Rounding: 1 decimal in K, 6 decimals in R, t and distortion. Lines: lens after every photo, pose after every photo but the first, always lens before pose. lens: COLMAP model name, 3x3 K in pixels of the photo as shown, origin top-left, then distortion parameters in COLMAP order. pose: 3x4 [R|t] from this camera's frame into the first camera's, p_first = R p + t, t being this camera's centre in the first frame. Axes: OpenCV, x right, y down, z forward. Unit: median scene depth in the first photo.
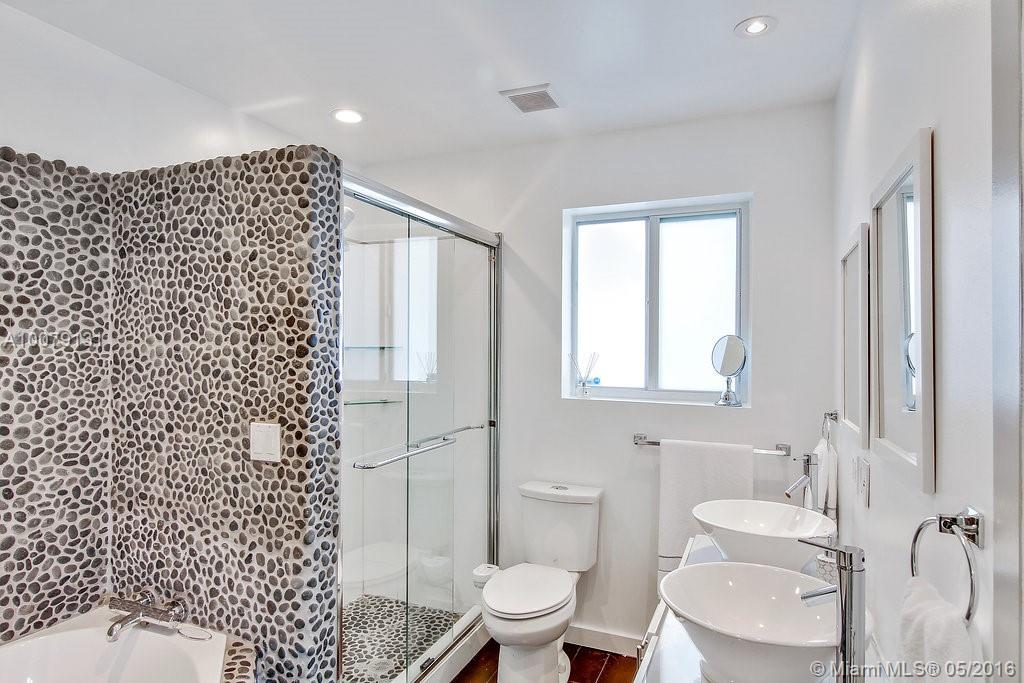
lens RADIAL K [[601.5, 0, 514.8], [0, 601.5, 341.4], [0, 0, 1]] dist [-0.002709, 0.001817]
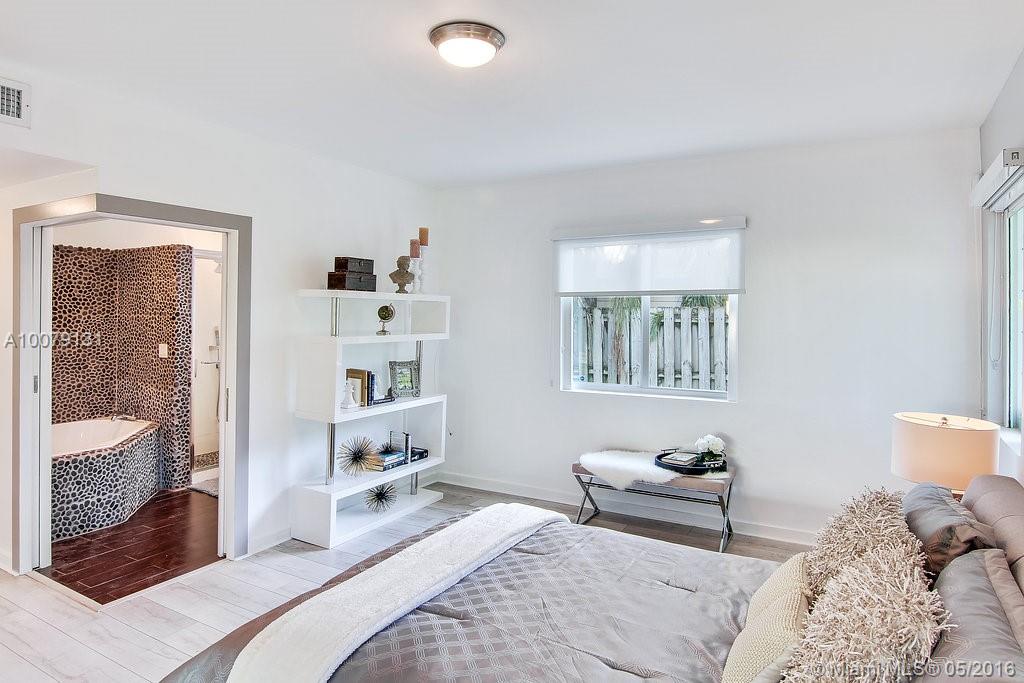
lens RADIAL K [[601.5, 0, 499.0], [0, 601.5, 299.3], [0, 0, 1]] dist [-0.002709, 0.001817]
pose [[0.991789, -0.004165, -0.127820, 1.448830], [0.002292, 0.999888, -0.014803, -0.025052], [0.127867, 0.014388, 0.991687, -1.528132]]
